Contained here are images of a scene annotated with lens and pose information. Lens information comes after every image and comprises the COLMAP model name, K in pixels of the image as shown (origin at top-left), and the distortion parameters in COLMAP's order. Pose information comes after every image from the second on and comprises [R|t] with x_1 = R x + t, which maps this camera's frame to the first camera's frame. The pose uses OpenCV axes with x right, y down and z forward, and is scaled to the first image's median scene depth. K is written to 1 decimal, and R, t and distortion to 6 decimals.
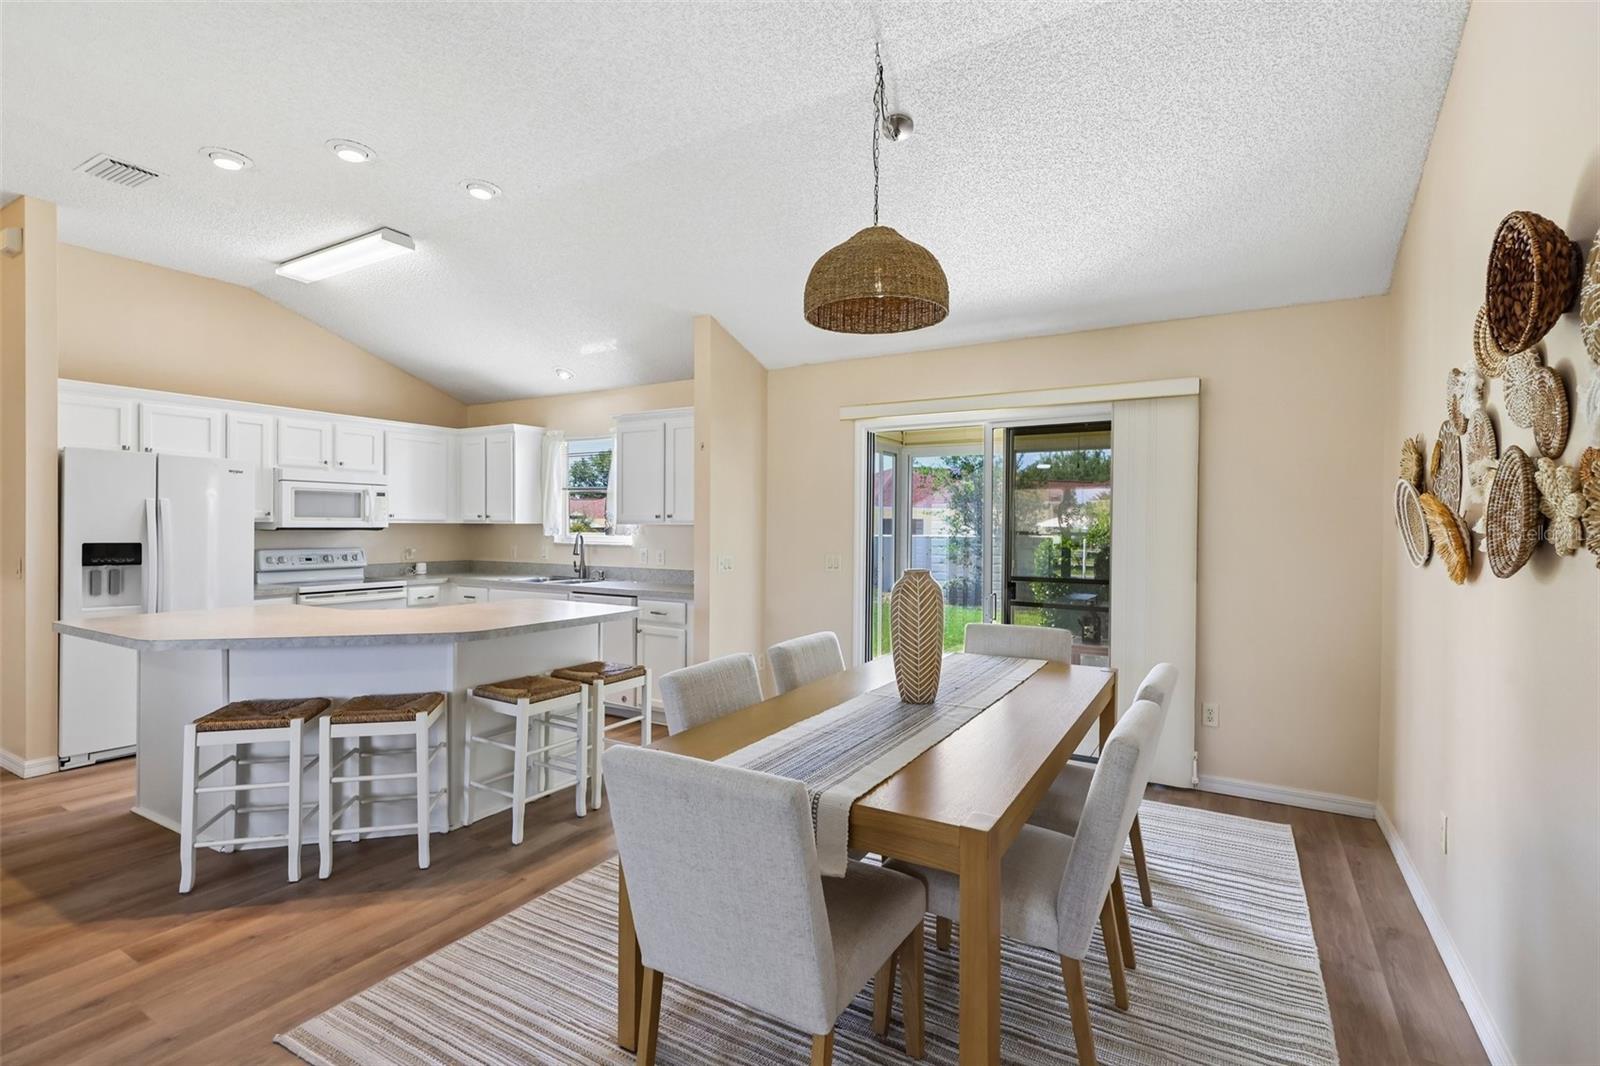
lens RADIAL K [[739.9, 0, 793.6], [0, 739.9, 531.9], [0, 0, 1]] dist [0.010994, -0.004619]
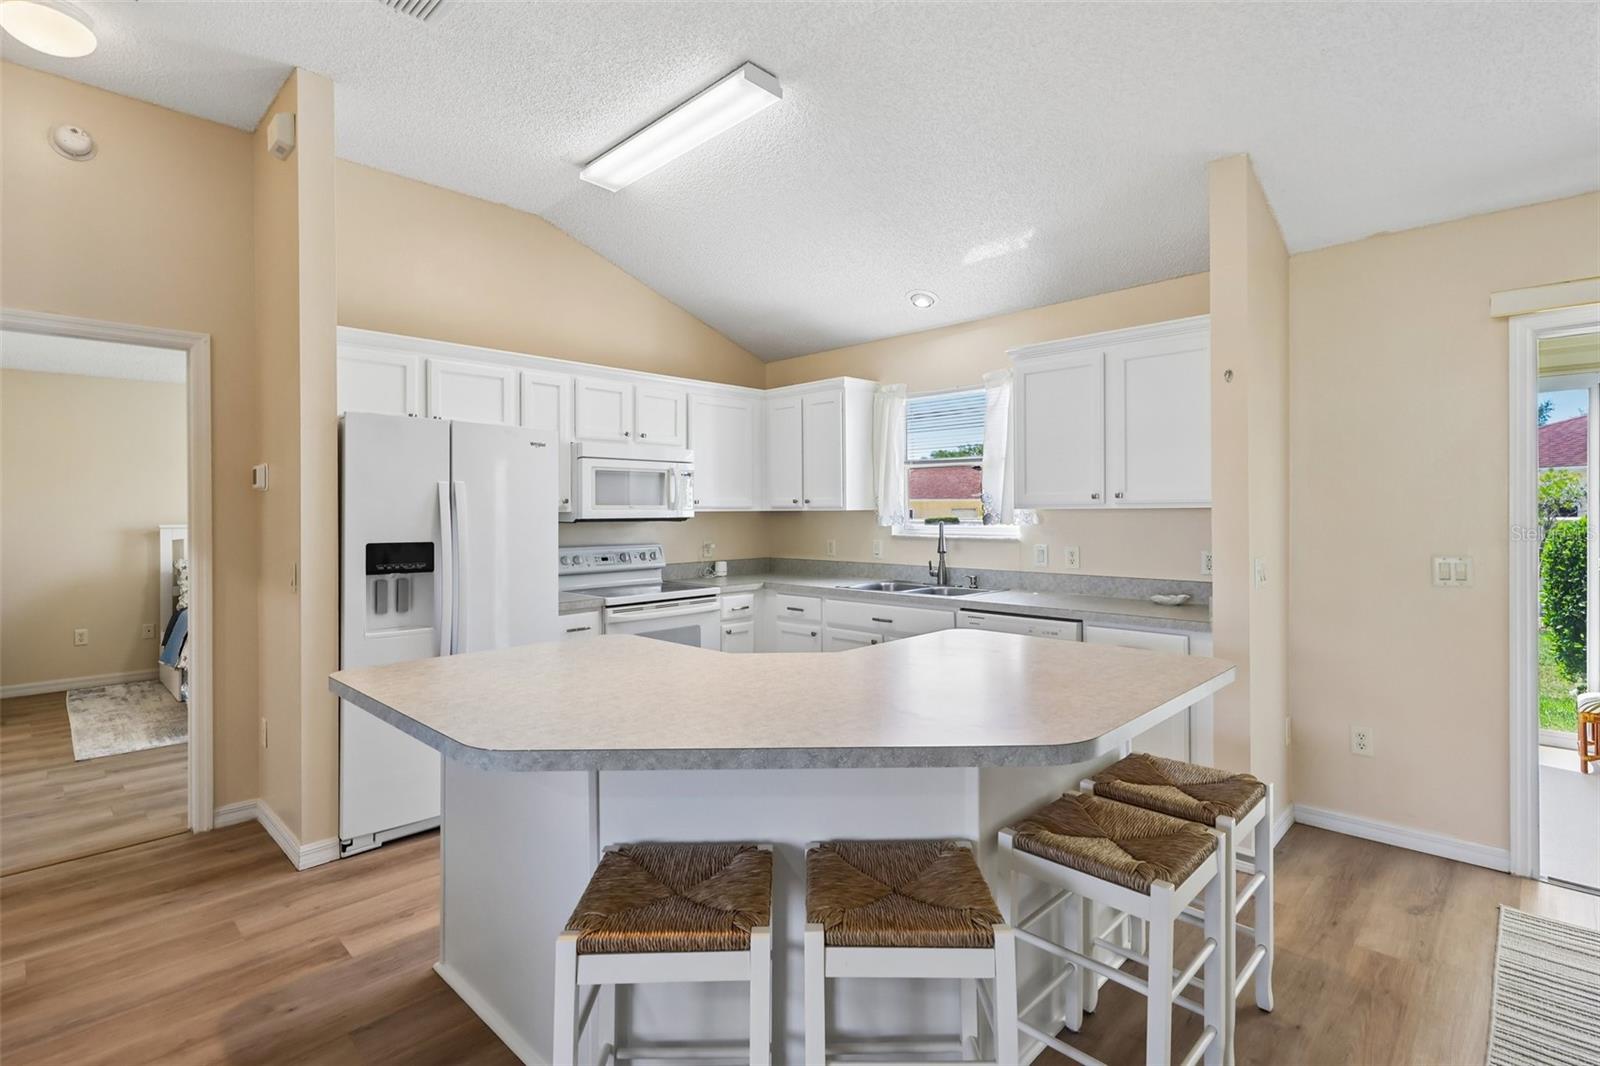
lens RADIAL K [[739.9, 0, 796.3], [0, 739.9, 512.1], [0, 0, 1]] dist [0.010994, -0.004619]
pose [[0.973365, -0.012064, -0.228944, -0.317698], [0.010056, 0.999900, -0.009937, -0.003112], [0.229041, 0.007371, 0.973389, 0.326397]]
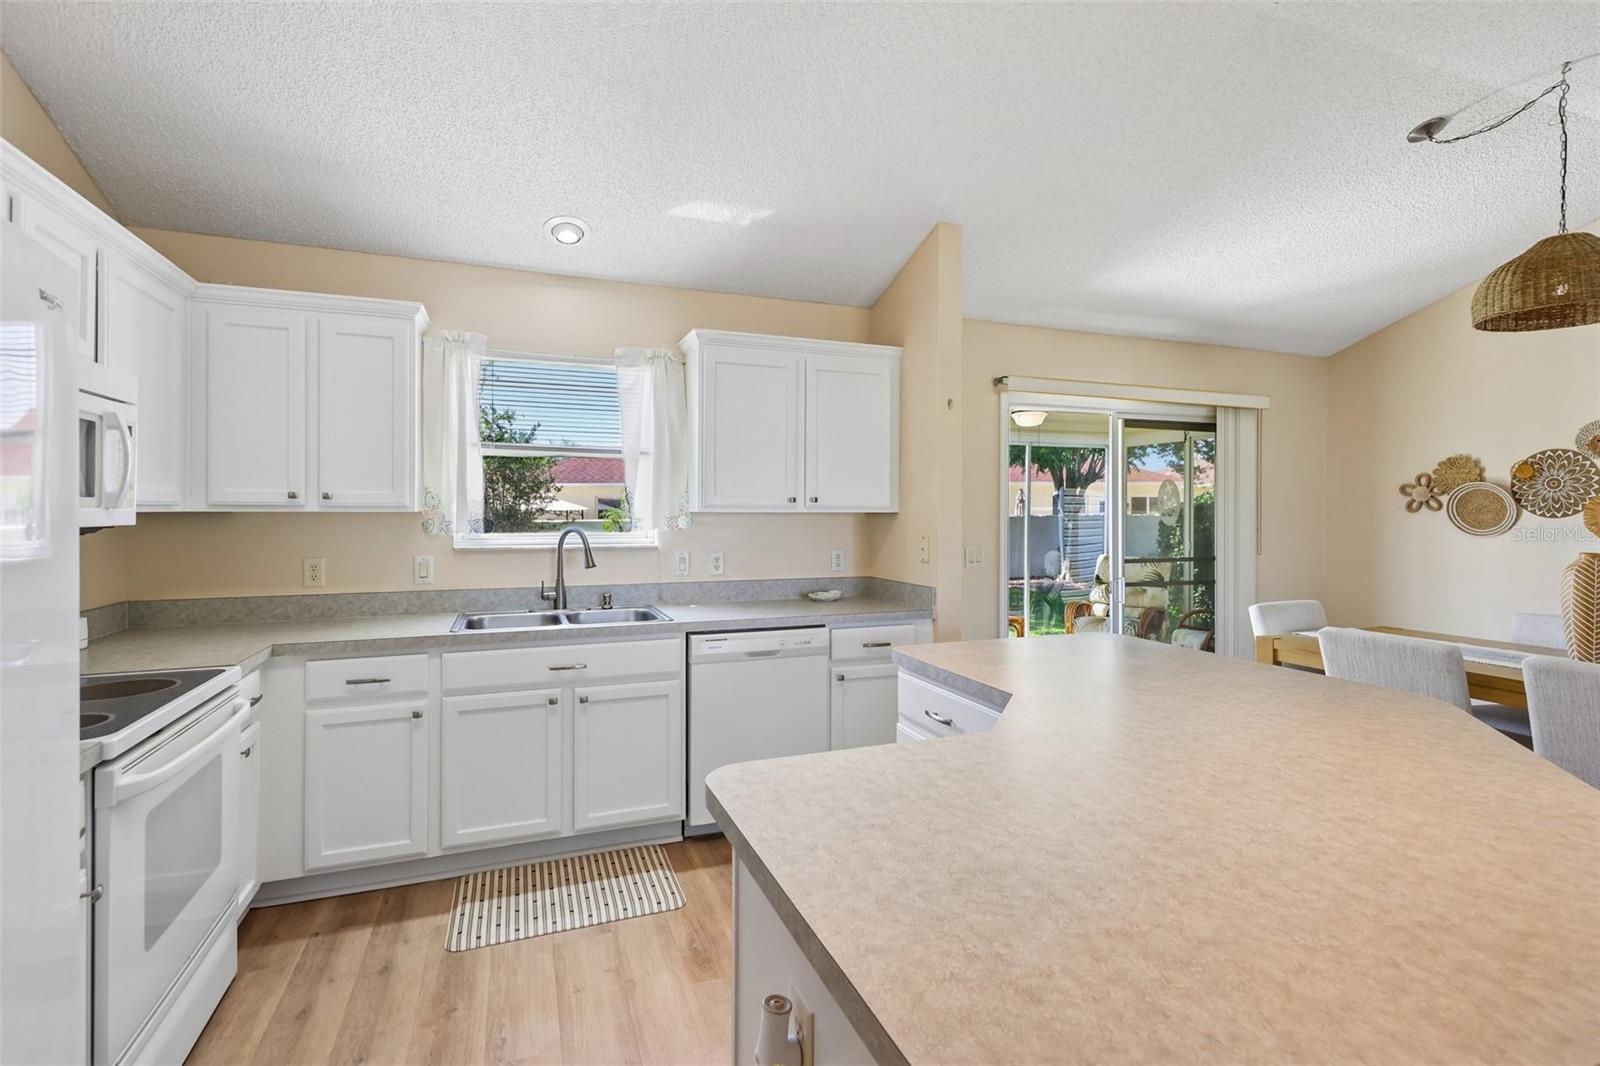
lens RADIAL K [[739.9, 0, 775.6], [0, 739.9, 515.1], [0, 0, 1]] dist [0.010994, -0.004619]
pose [[0.624148, -0.009216, 0.781252, -0.758551], [0.010499, 0.999939, 0.003408, -0.010482], [-0.781235, 0.006075, 0.624207, 0.648018]]
